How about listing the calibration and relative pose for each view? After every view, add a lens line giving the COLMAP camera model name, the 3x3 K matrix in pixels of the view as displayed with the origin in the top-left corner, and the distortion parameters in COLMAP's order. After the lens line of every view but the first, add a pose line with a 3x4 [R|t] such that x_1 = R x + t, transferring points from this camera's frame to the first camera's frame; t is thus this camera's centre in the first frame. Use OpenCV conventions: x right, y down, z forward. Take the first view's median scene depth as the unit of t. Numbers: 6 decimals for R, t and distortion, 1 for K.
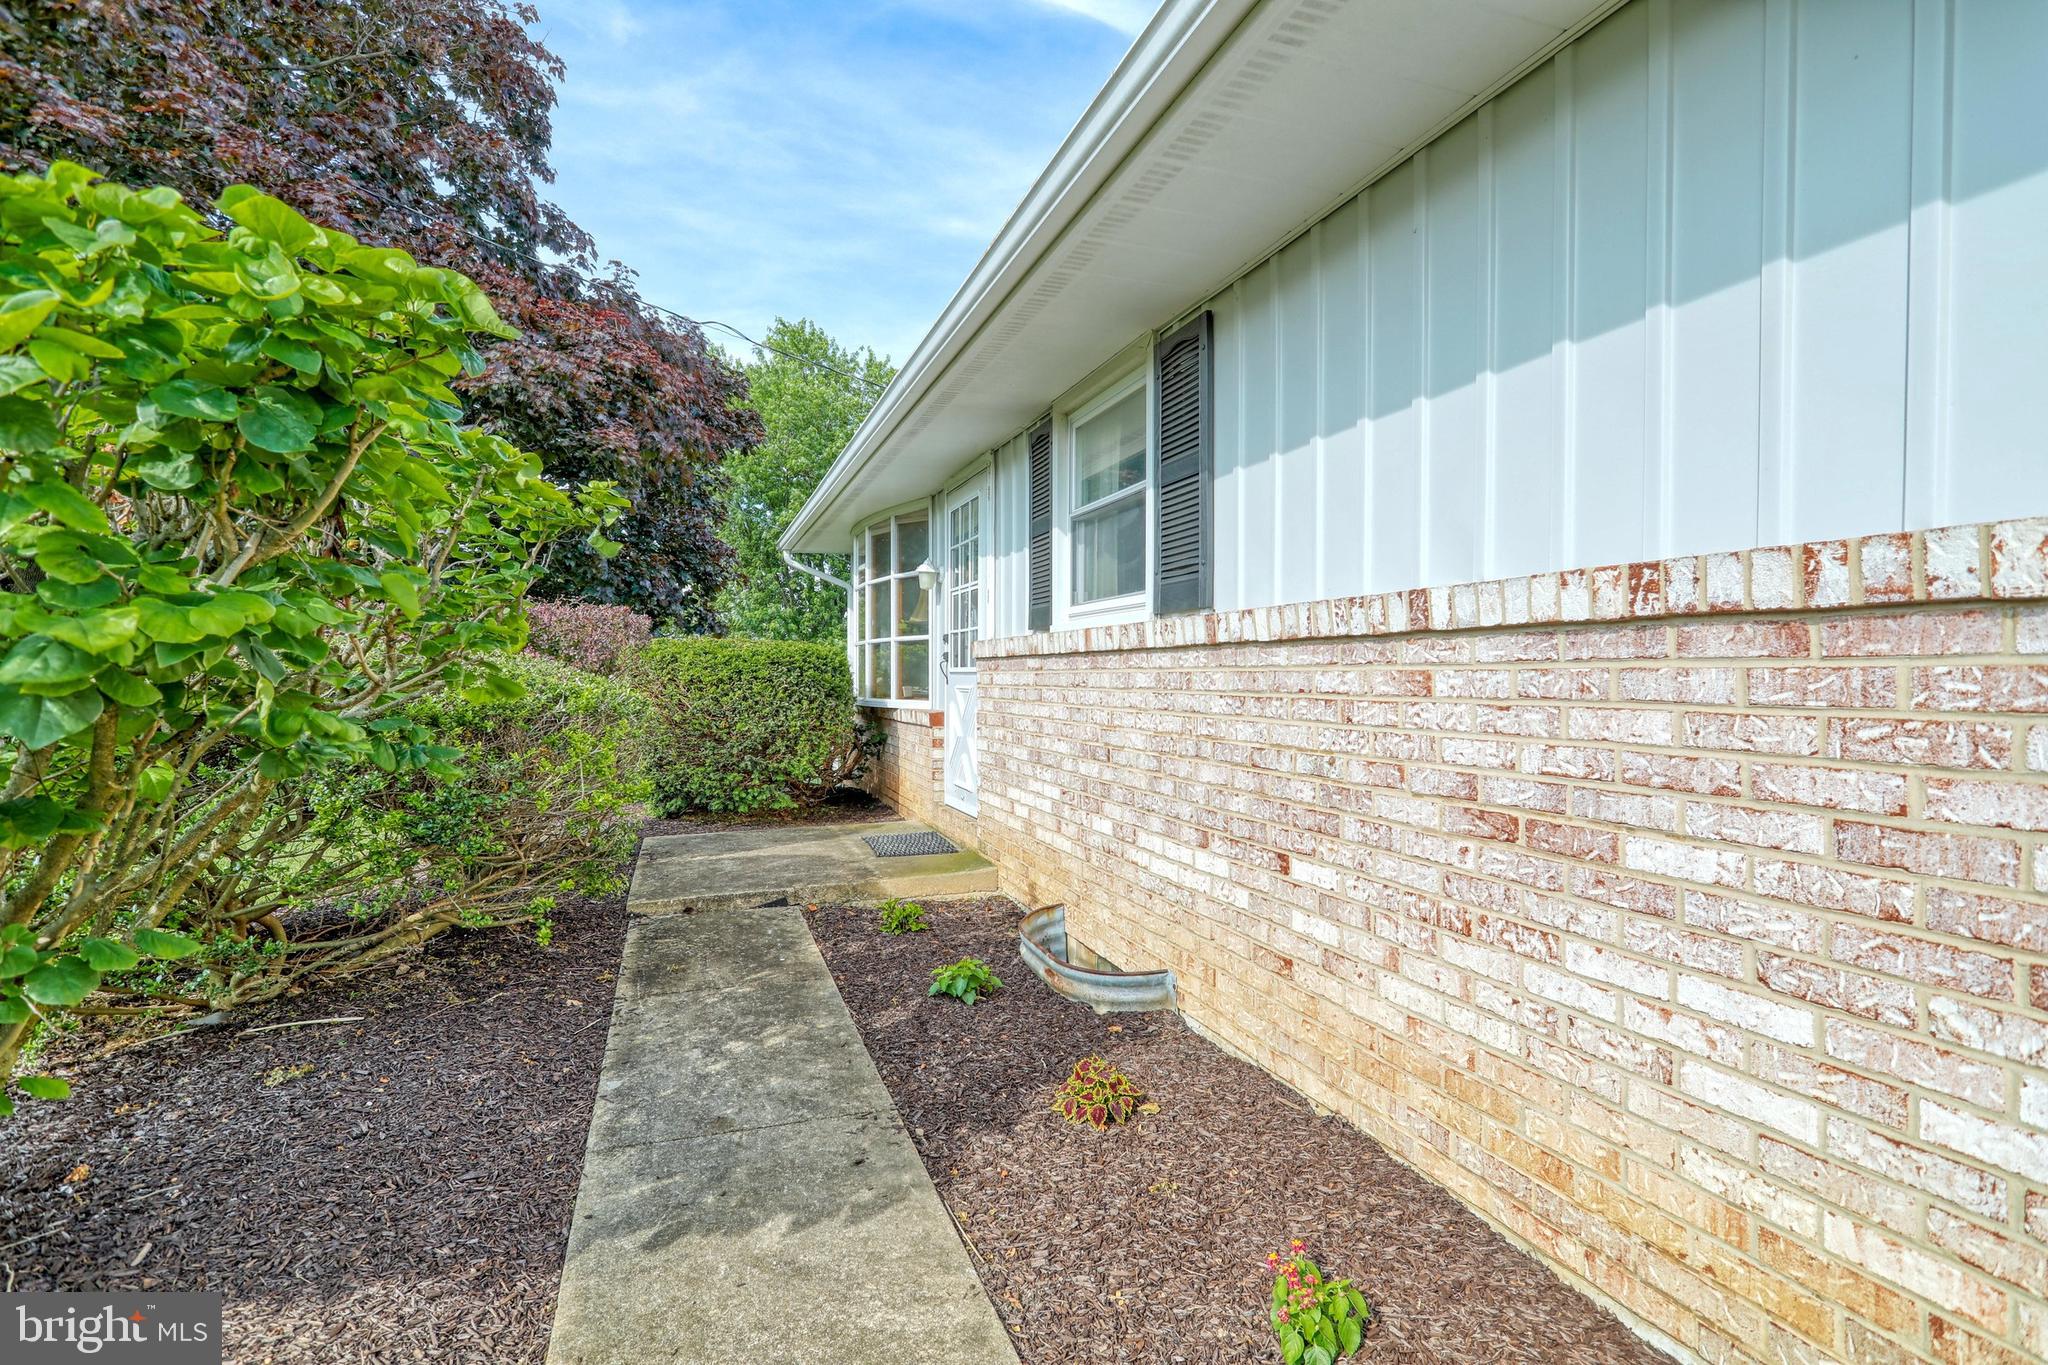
lens RADIAL K [[977.2, 0, 1024.1], [0, 977.2, 684.8], [0, 0, 1]] dist [-0.001969, 0.001733]
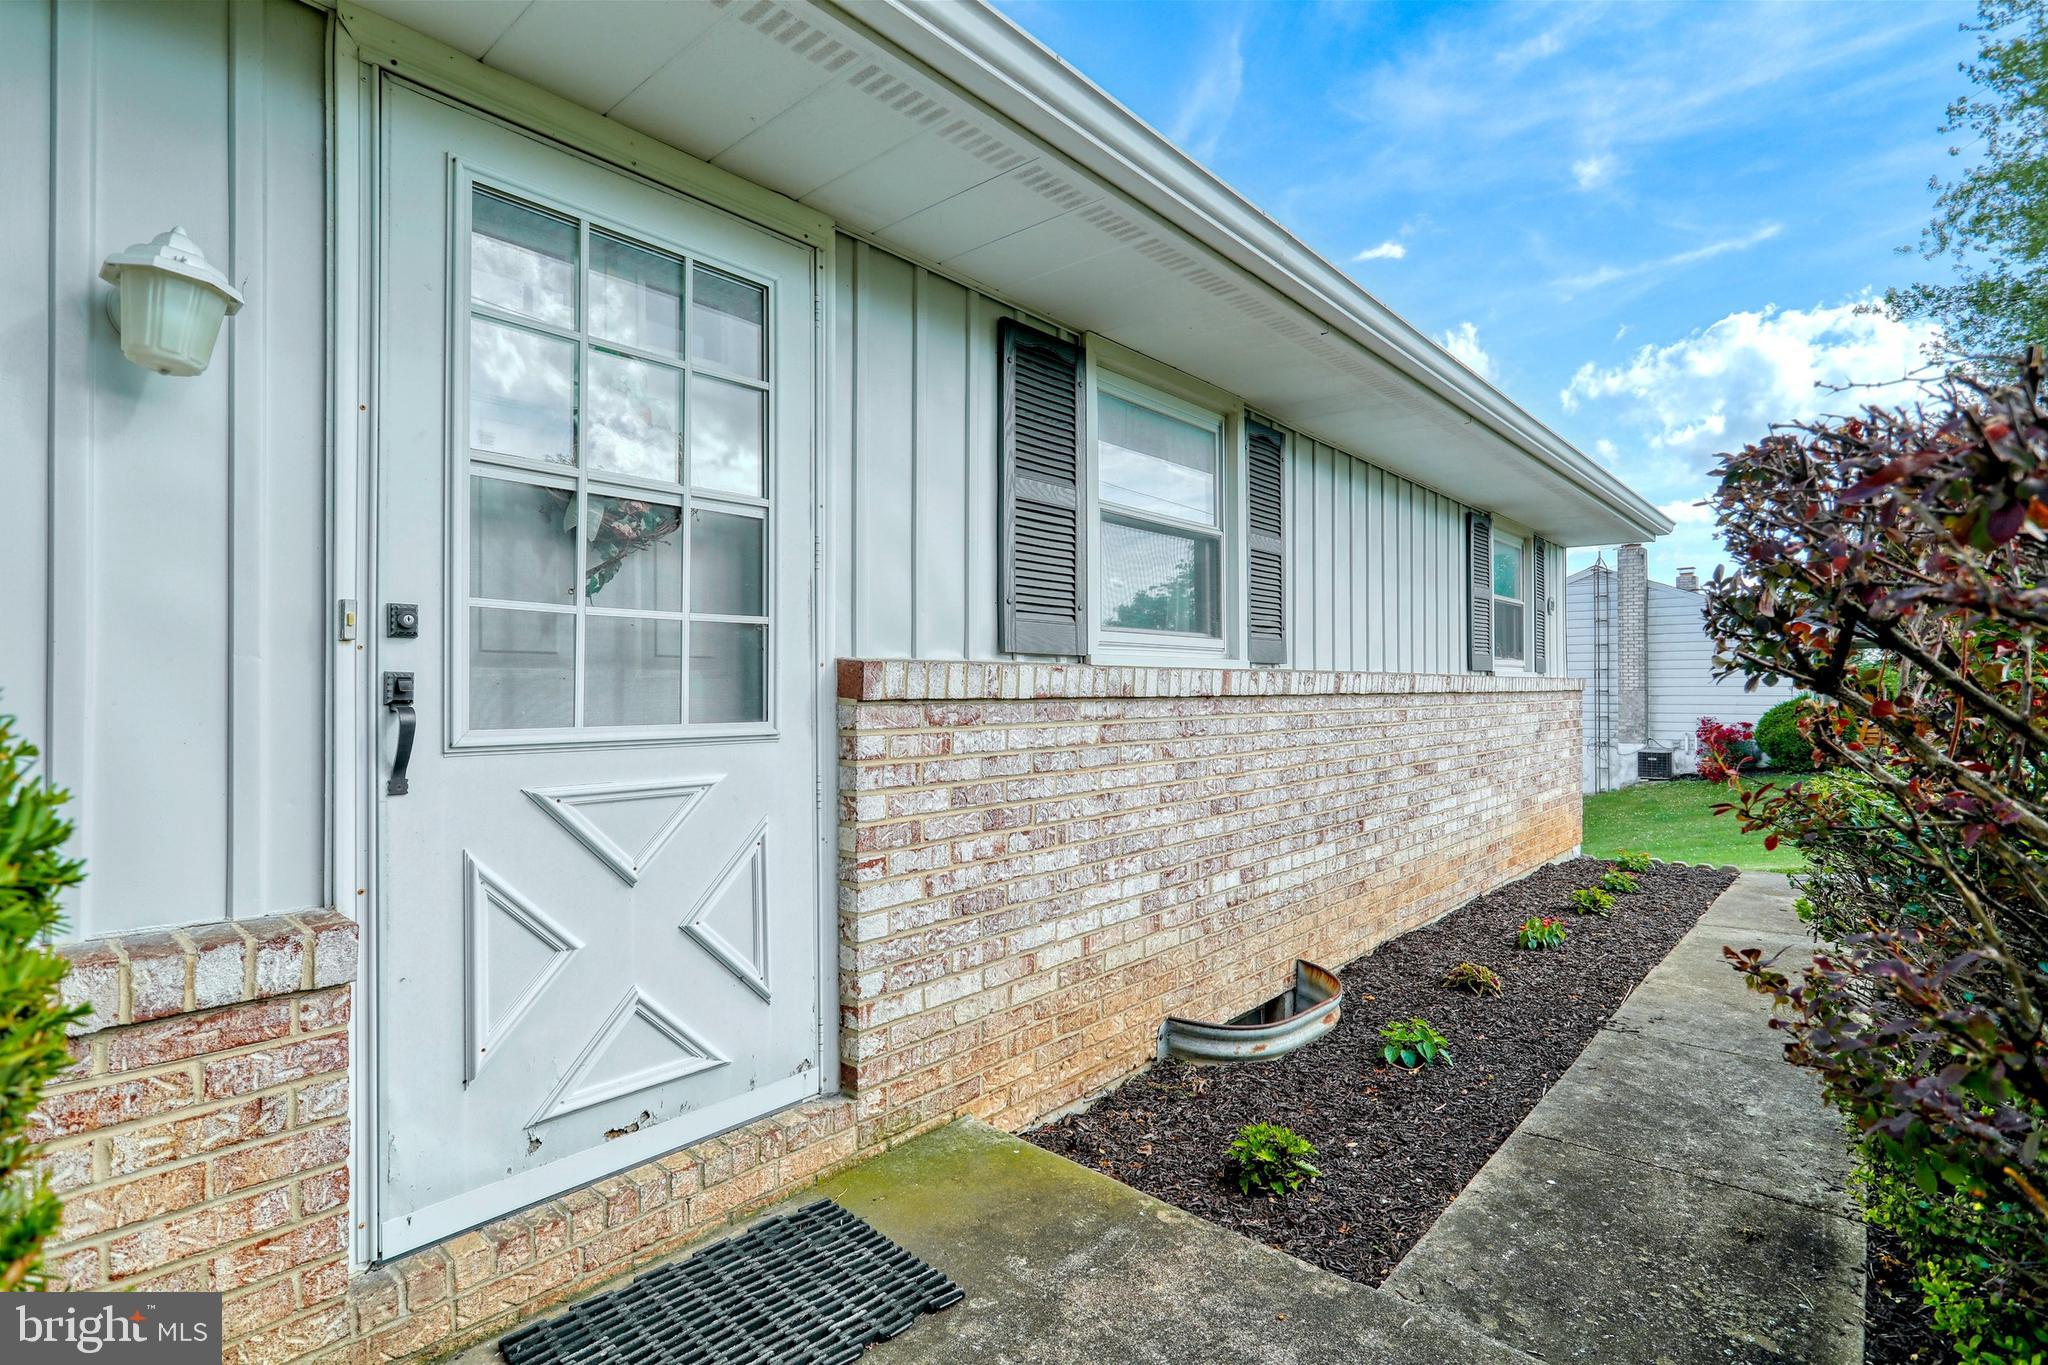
lens RADIAL K [[977.2, 0, 1023.8], [0, 977.2, 680.7], [0, 0, 1]] dist [-0.001969, 0.001733]
pose [[-0.488745, 0.011336, 0.872353, -0.753524], [0.013917, 0.999890, -0.005196, -0.054688], [-0.872315, 0.009601, -0.488849, 1.899388]]
